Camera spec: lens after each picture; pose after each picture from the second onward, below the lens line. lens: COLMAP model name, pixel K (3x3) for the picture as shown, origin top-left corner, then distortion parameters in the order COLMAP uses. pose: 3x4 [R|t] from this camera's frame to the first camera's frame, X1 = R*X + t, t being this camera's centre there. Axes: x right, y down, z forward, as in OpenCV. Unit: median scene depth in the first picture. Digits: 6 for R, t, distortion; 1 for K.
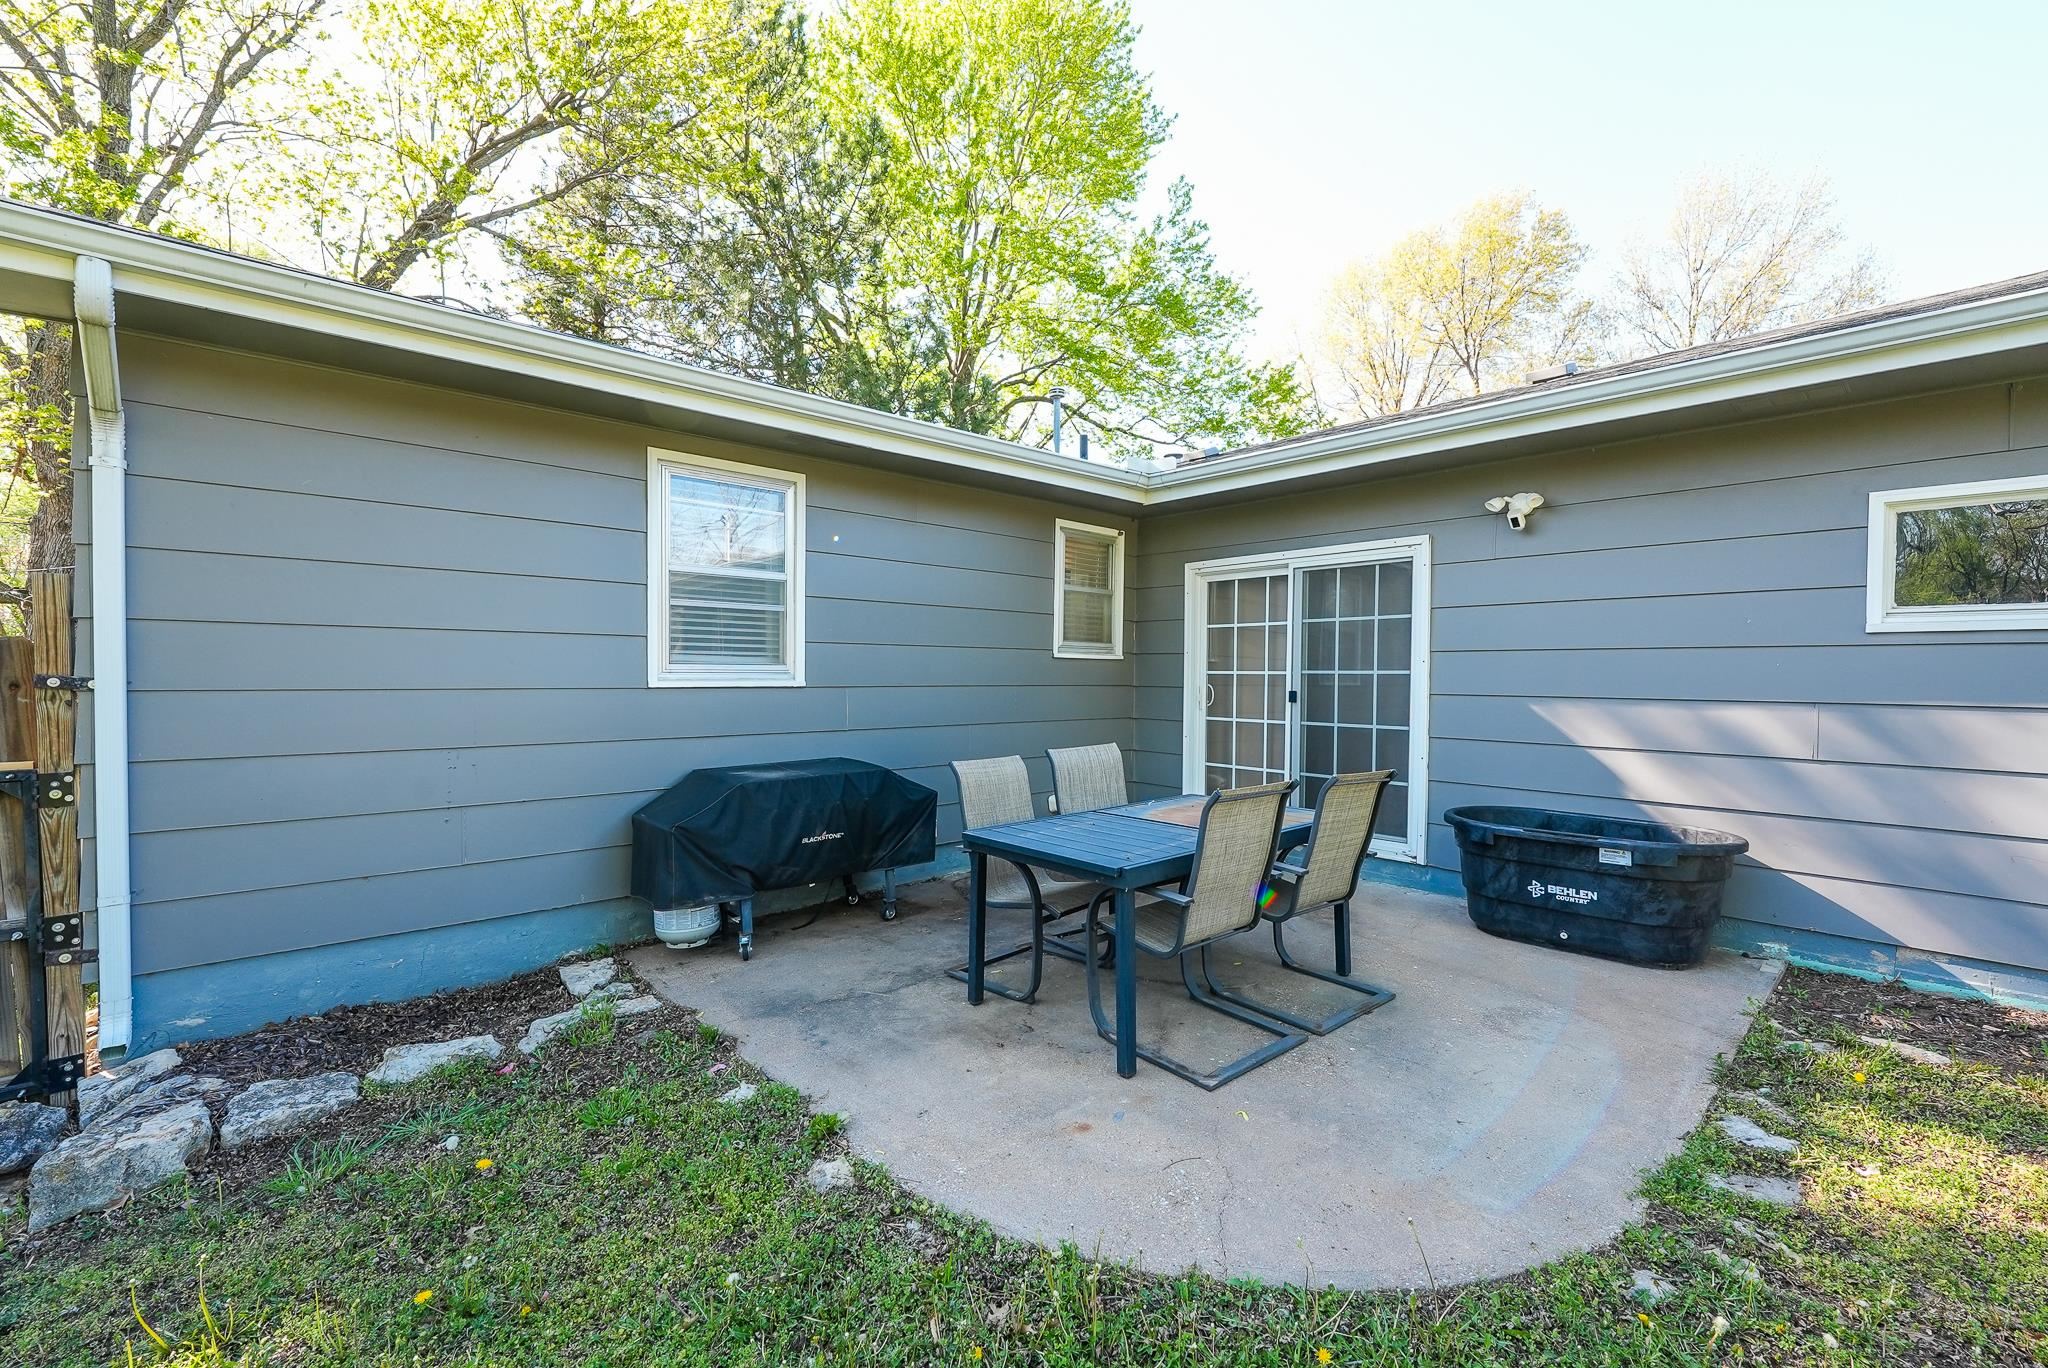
lens RADIAL K [[831.0, 0, 1026.4], [0, 831.0, 692.0], [0, 0, 1]] dist [-0.008398, -0.002005]
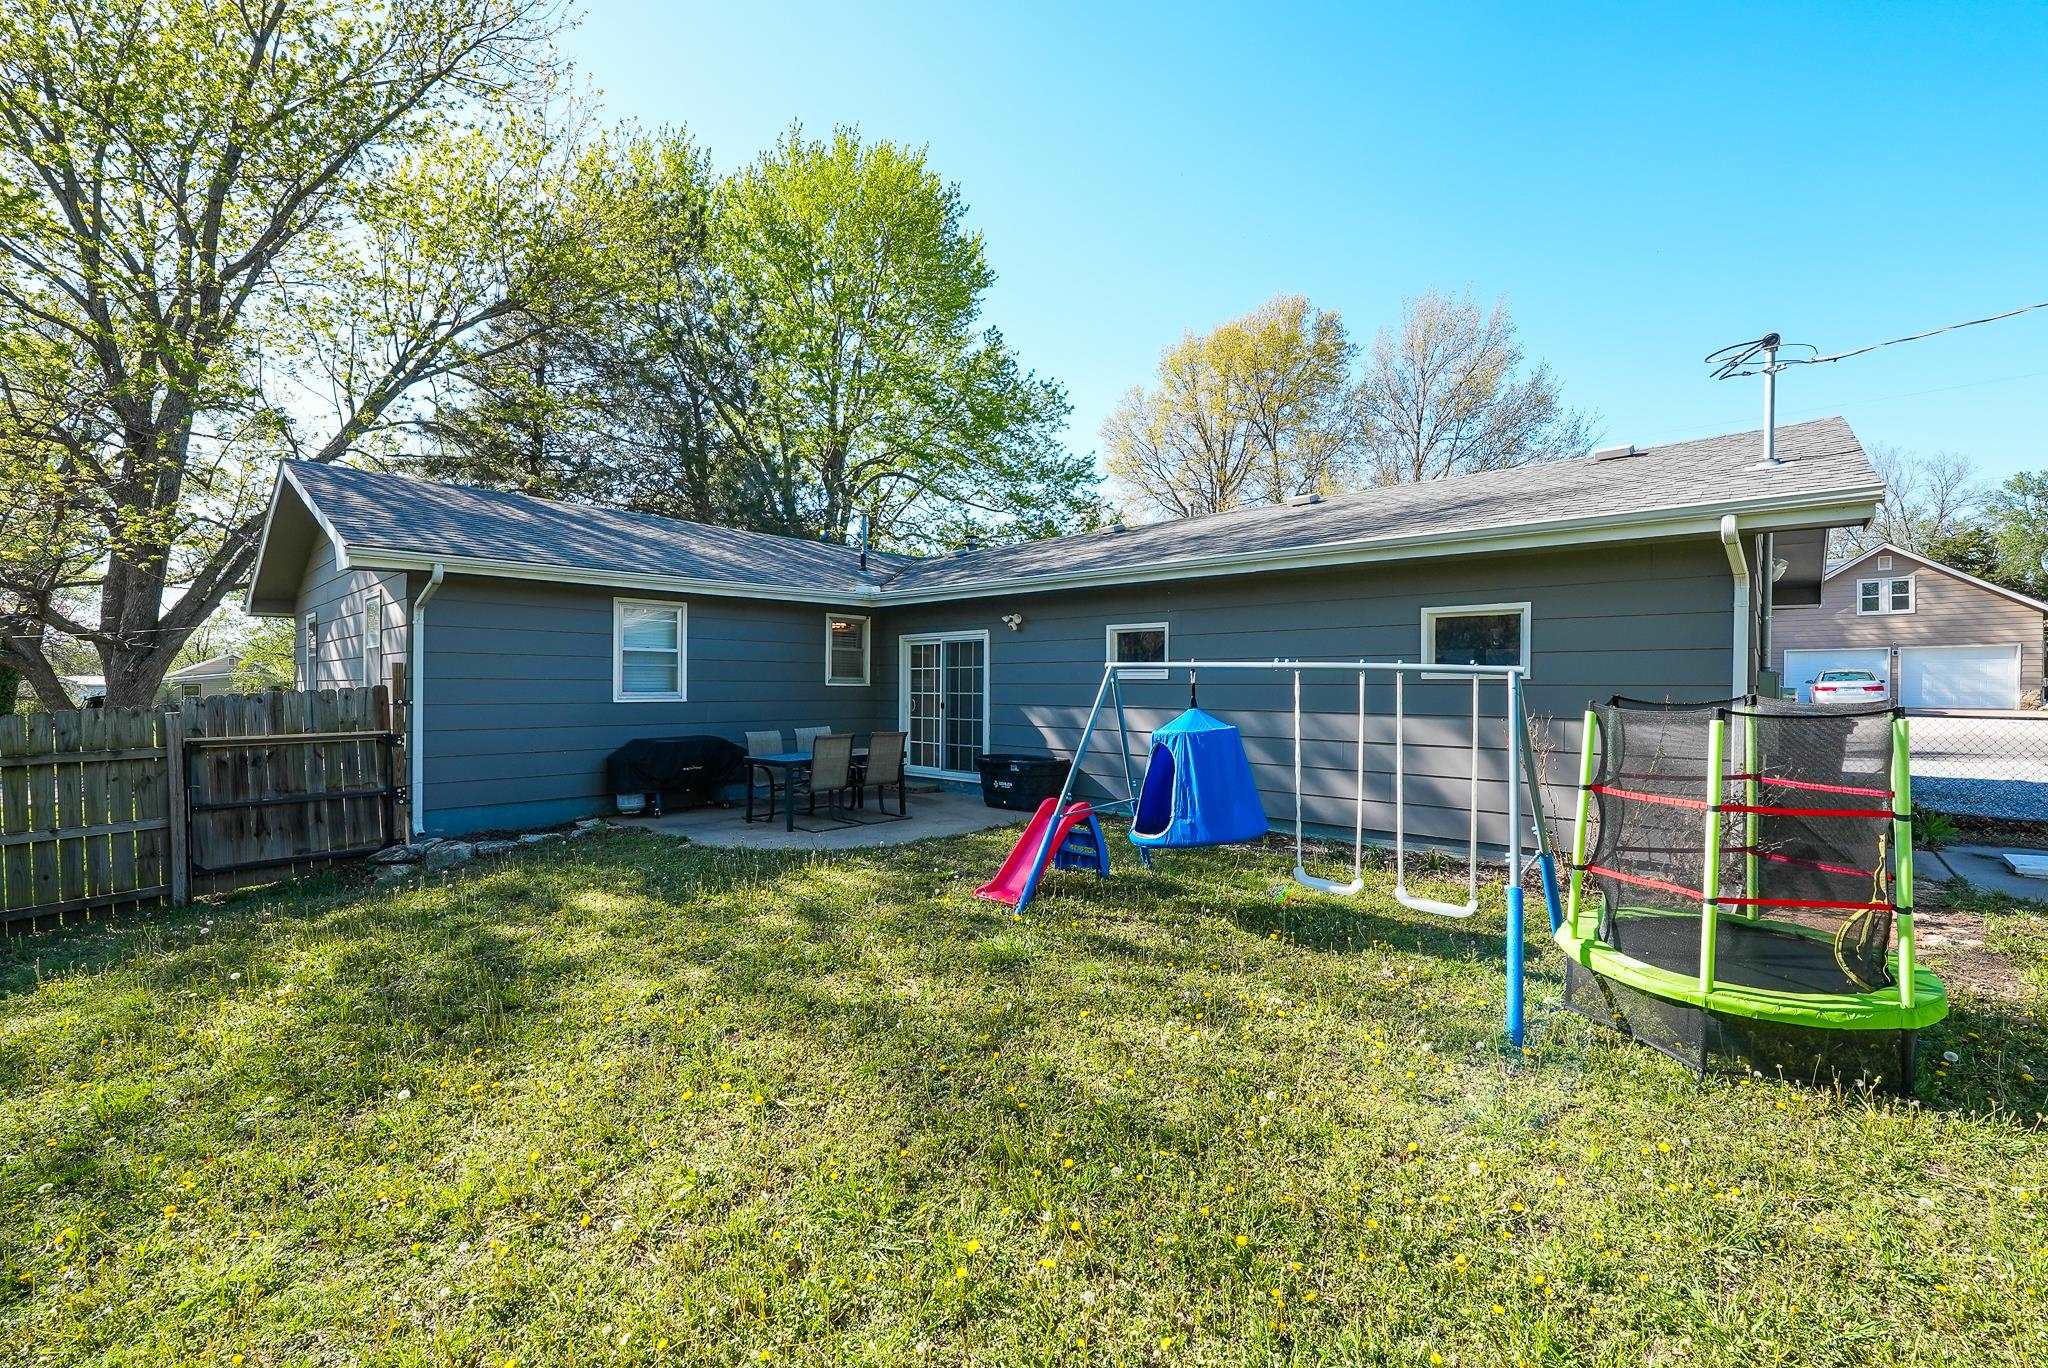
lens RADIAL K [[831.0, 0, 1022.8], [0, 831.0, 678.5], [0, 0, 1]] dist [-0.008398, -0.002005]
pose [[0.996135, -0.001467, 0.087823, 0.340760], [0.004268, 0.999488, -0.031722, 0.005098], [-0.087731, 0.031974, 0.995631, -1.009314]]
